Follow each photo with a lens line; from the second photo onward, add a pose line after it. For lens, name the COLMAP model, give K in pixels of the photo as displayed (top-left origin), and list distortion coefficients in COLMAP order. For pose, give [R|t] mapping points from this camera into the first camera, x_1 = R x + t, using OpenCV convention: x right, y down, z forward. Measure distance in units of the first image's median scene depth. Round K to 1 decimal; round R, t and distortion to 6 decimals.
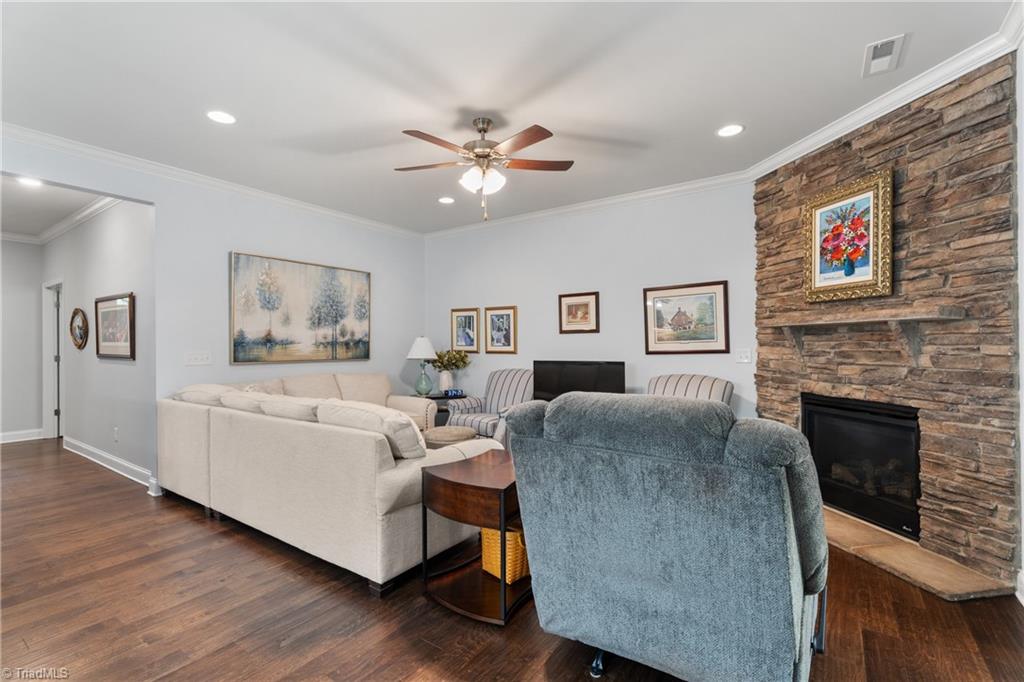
lens RADIAL K [[454.2, 0, 509.4], [0, 454.2, 343.3], [0, 0, 1]] dist [0.009812, -0.003719]
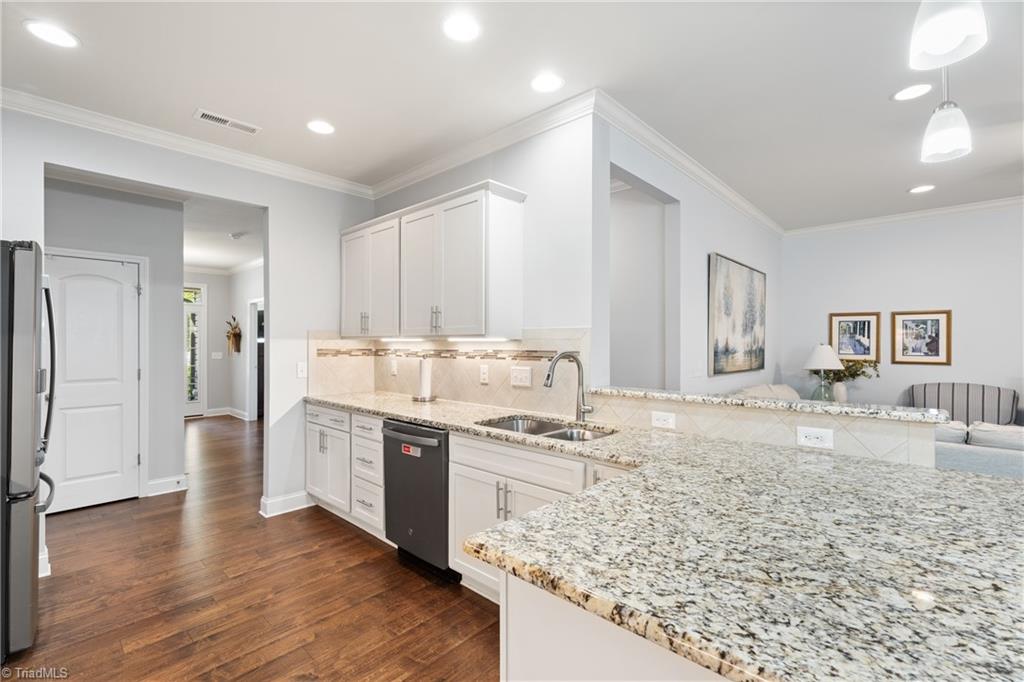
lens RADIAL K [[454.2, 0, 512.5], [0, 454.2, 342.8], [0, 0, 1]] dist [0.009812, -0.003719]
pose [[0.989752, 0.006664, -0.142639, -0.722293], [-0.007051, 0.999973, -0.002209, -0.012355], [0.142621, 0.003192, 0.989772, 0.020172]]
